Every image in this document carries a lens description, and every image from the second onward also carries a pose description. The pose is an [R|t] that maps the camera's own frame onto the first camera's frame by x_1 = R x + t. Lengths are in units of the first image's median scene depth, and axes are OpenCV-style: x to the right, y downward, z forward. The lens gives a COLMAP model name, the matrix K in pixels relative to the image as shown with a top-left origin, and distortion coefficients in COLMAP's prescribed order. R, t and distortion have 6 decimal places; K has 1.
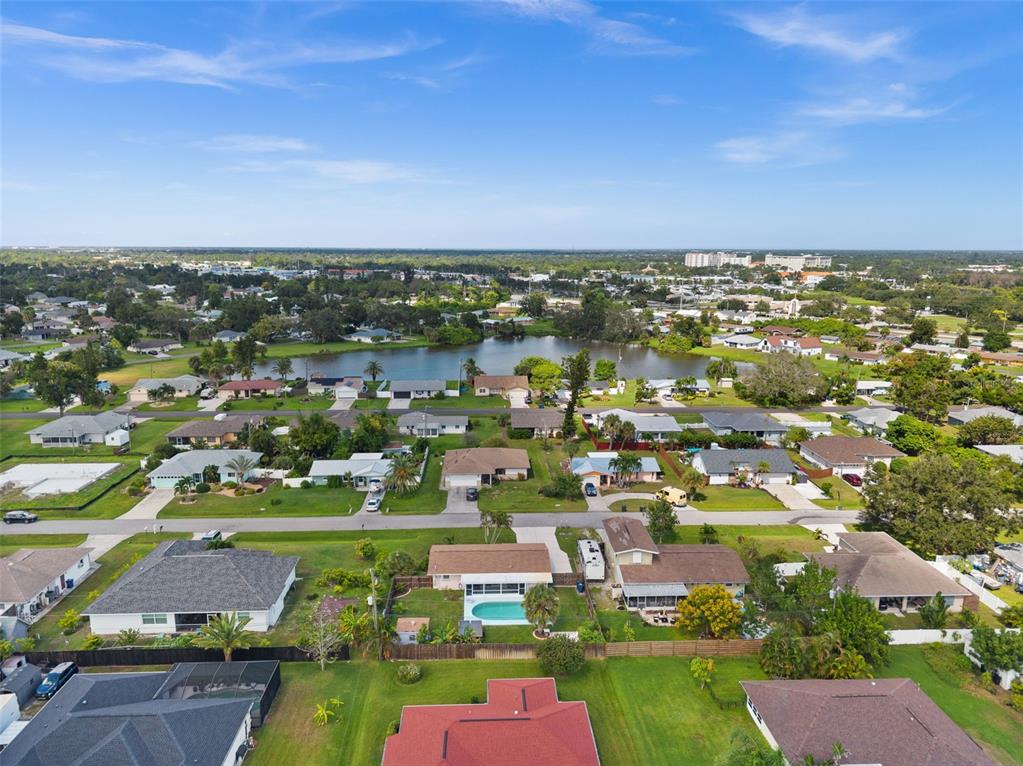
lens RADIAL K [[669.0, 0, 511.5], [0, 669.0, 383.0], [0, 0, 1]] dist [0.073184, -0.110840]
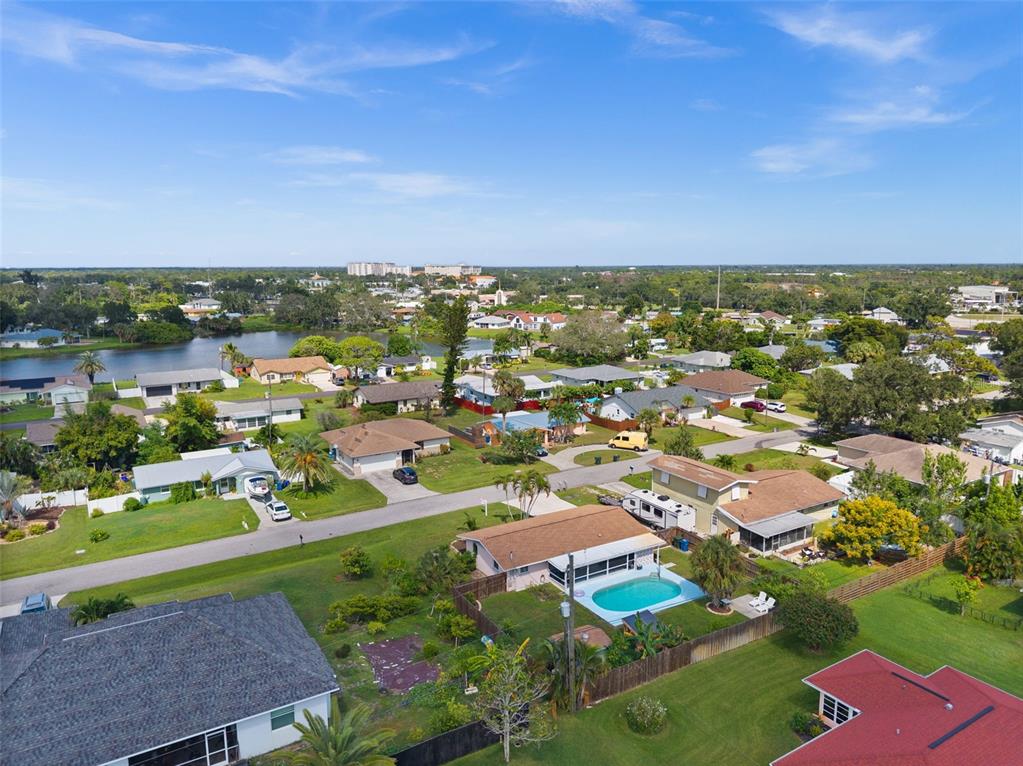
lens RADIAL K [[669.0, 0, 511.5], [0, 669.0, 383.0], [0, 0, 1]] dist [0.073184, -0.110840]
pose [[0.879858, -0.087830, 0.467050, -0.276964], [0.096595, 0.995310, 0.005200, 0.069697], [-0.465317, 0.040539, 0.884215, 0.285609]]
